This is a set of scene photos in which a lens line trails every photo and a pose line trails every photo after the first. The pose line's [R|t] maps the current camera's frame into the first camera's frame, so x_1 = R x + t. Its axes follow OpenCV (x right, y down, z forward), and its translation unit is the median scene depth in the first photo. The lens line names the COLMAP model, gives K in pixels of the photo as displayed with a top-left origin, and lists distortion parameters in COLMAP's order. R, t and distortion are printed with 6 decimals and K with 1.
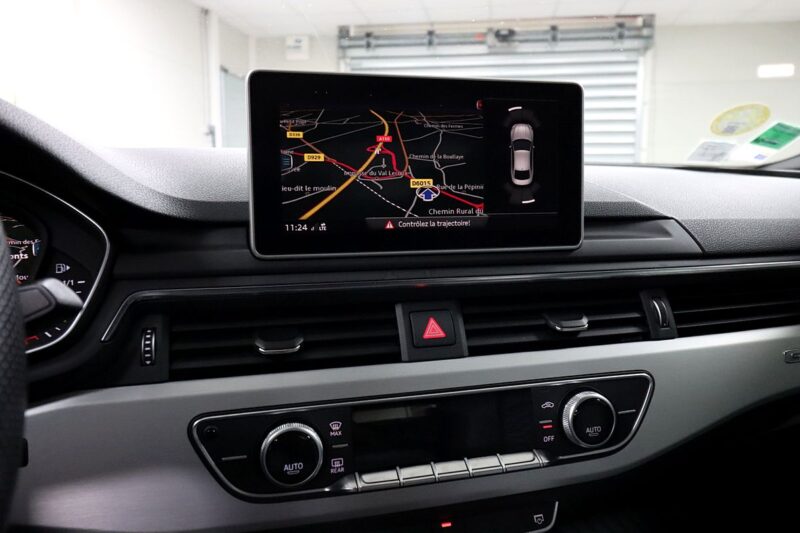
lens RADIAL K [[614.7, 0, 405.4], [0, 614.7, 253.4], [0, 0, 1]] dist [0.007943, 0.005772]
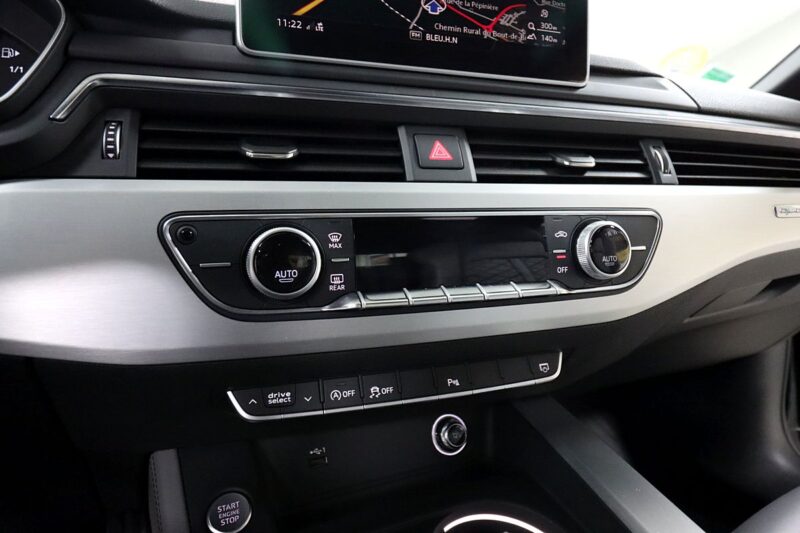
lens RADIAL K [[486.7, 0, 403.2], [0, 486.7, 256.9], [0, 0, 1]] dist [0.003941, -0.003888]
pose [[0.997582, 0.002327, 0.069454, -0.058649], [-0.001628, 0.999947, -0.010126, 0.285460], [-0.069473, 0.009988, 0.997534, 0.275770]]
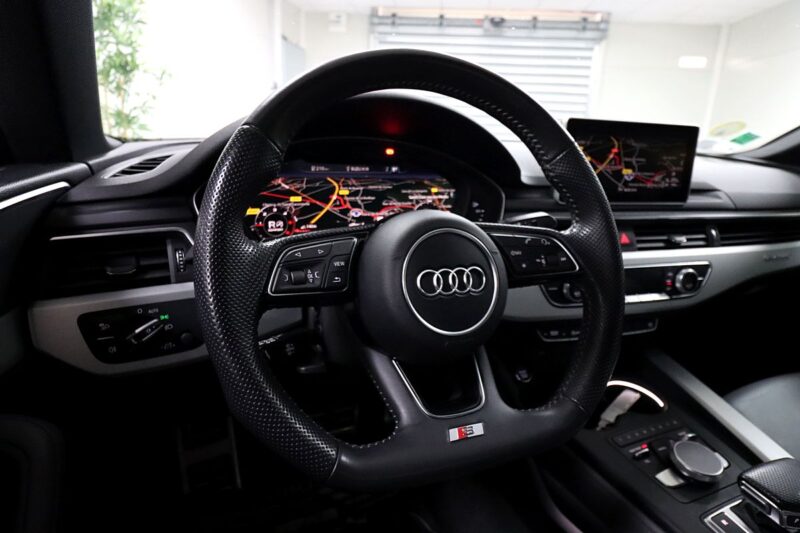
lens RADIAL K [[458.0, 0, 400.5], [0, 458.0, 255.9], [0, 0, 1]] dist [-0.006599, -0.003014]
pose [[0.998644, 0.041671, 0.031219, -0.805014], [-0.046061, 0.986606, 0.156484, -0.035925], [-0.024280, -0.157710, 0.987187, -0.616264]]
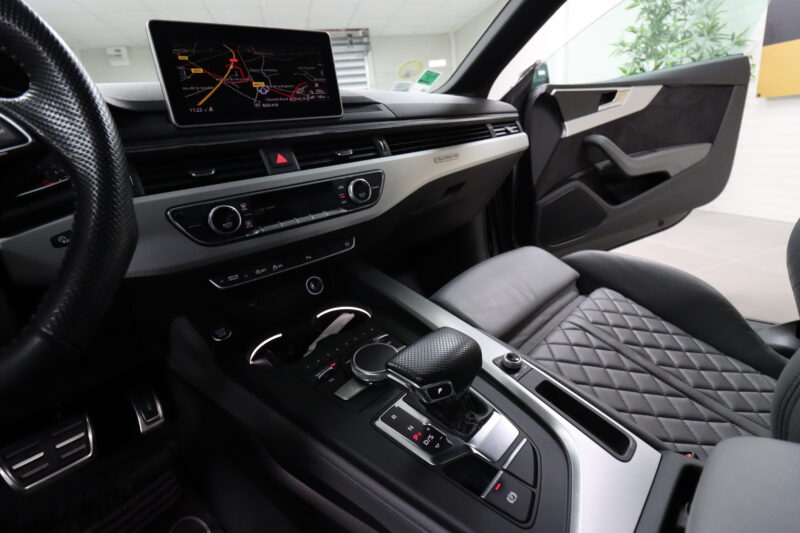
lens RADIAL K [[375.0, 0, 404.4], [0, 375.0, 259.1], [0, 0, 1]] dist [0.000347, -0.010438]
pose [[0.905033, -0.218886, 0.364697, -0.111458], [0.151665, 0.967133, 0.204089, 0.252818], [-0.397382, -0.129395, 0.908485, -0.353218]]
